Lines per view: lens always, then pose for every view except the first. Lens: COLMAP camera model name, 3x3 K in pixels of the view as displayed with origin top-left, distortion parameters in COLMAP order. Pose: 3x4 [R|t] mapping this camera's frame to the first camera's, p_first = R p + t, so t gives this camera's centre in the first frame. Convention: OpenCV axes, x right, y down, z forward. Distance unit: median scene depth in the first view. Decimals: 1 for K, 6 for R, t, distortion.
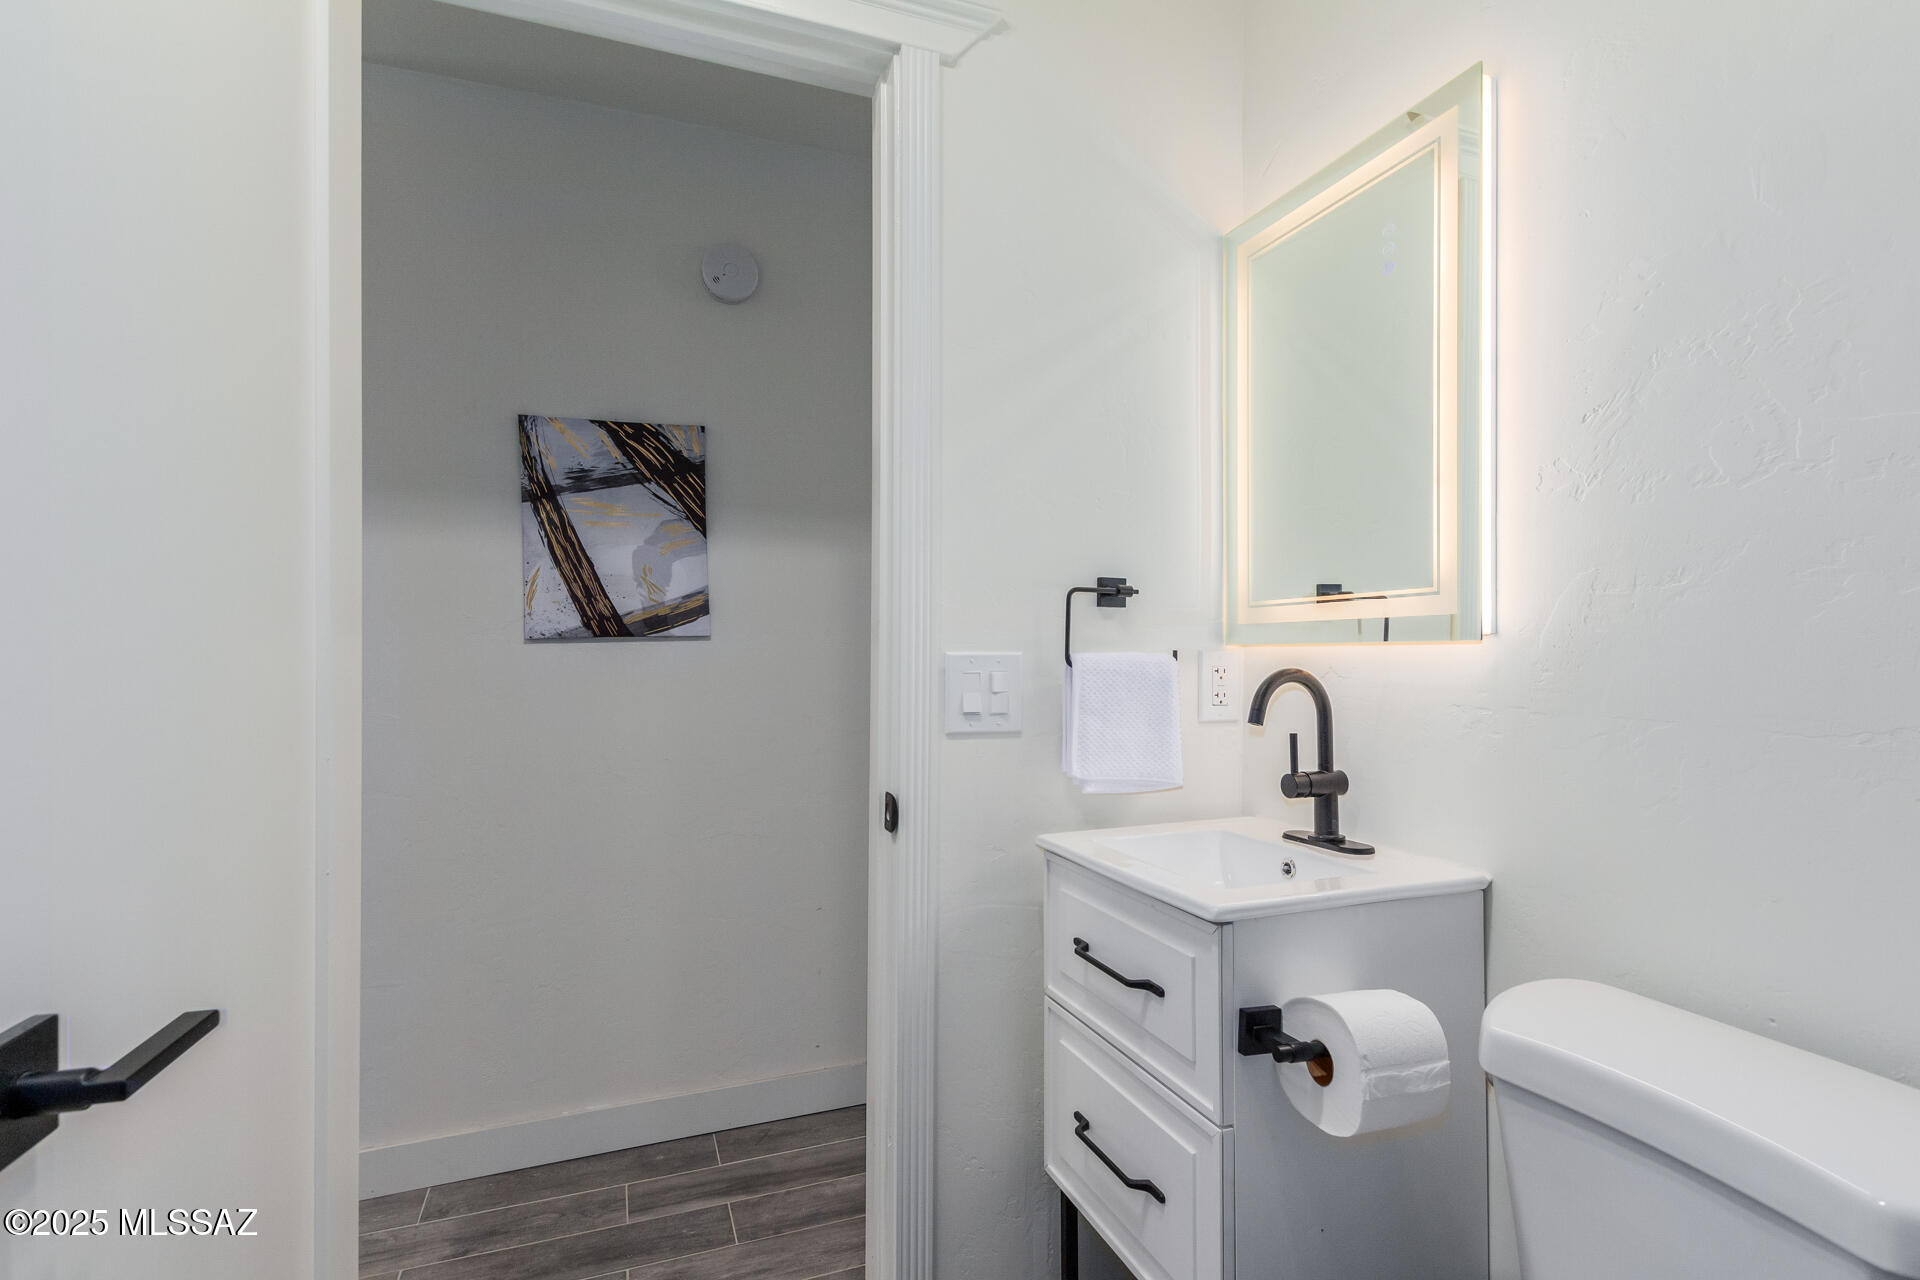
lens RADIAL K [[937.2, 0, 960.0], [0, 937.2, 640.0], [0, 0, 1]] dist [0.002387, 0.000491]
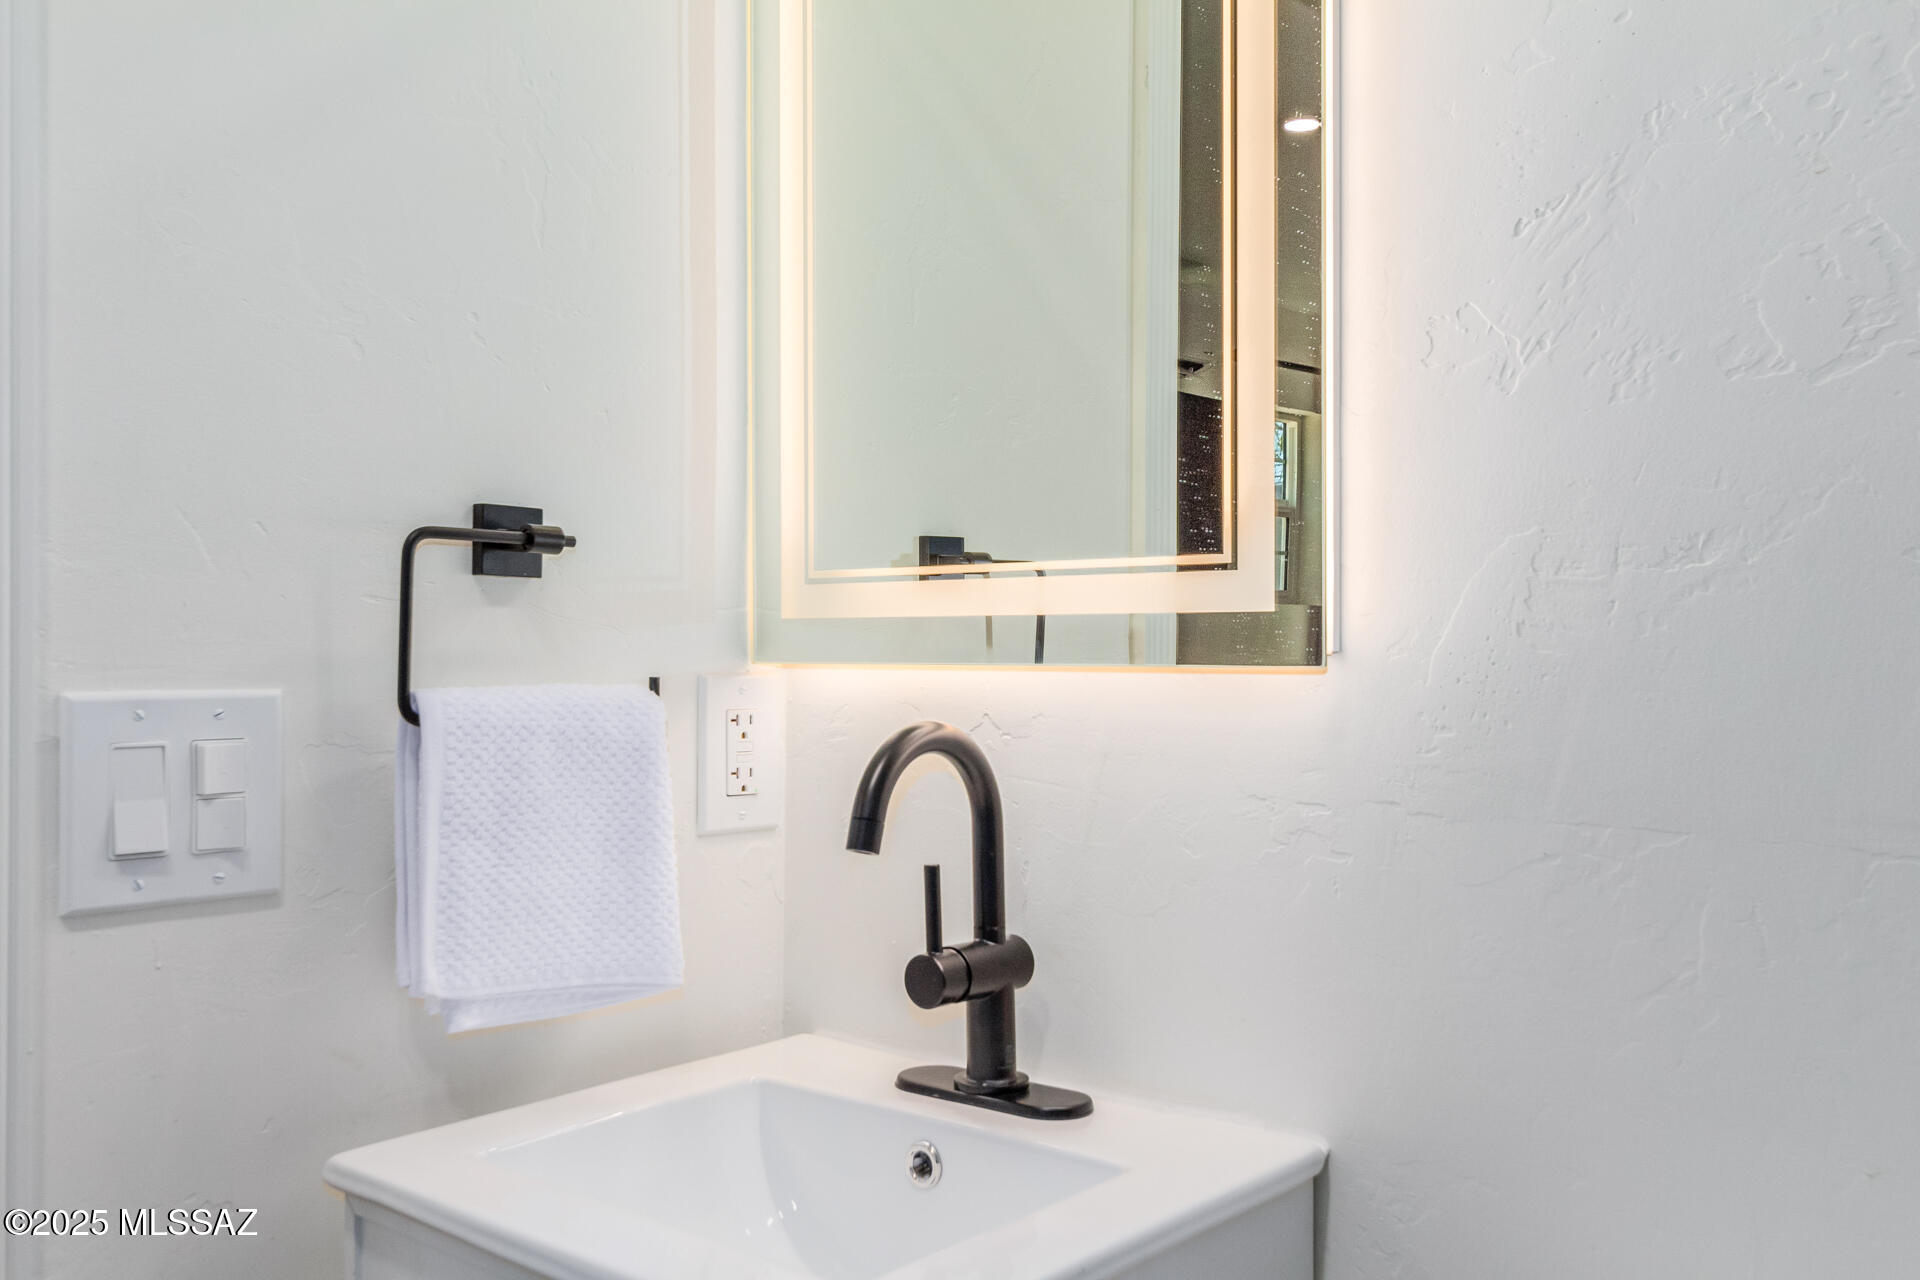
lens RADIAL K [[1636.5, 0, 957.3], [0, 1636.5, 655.2], [0, 0, 1]] dist [0.003635, -0.008829]
pose [[0.879015, -0.001239, 0.476793, -0.012059], [-0.008261, 0.999807, 0.017828, -0.015481], [-0.476723, -0.019610, 0.878835, 0.276908]]
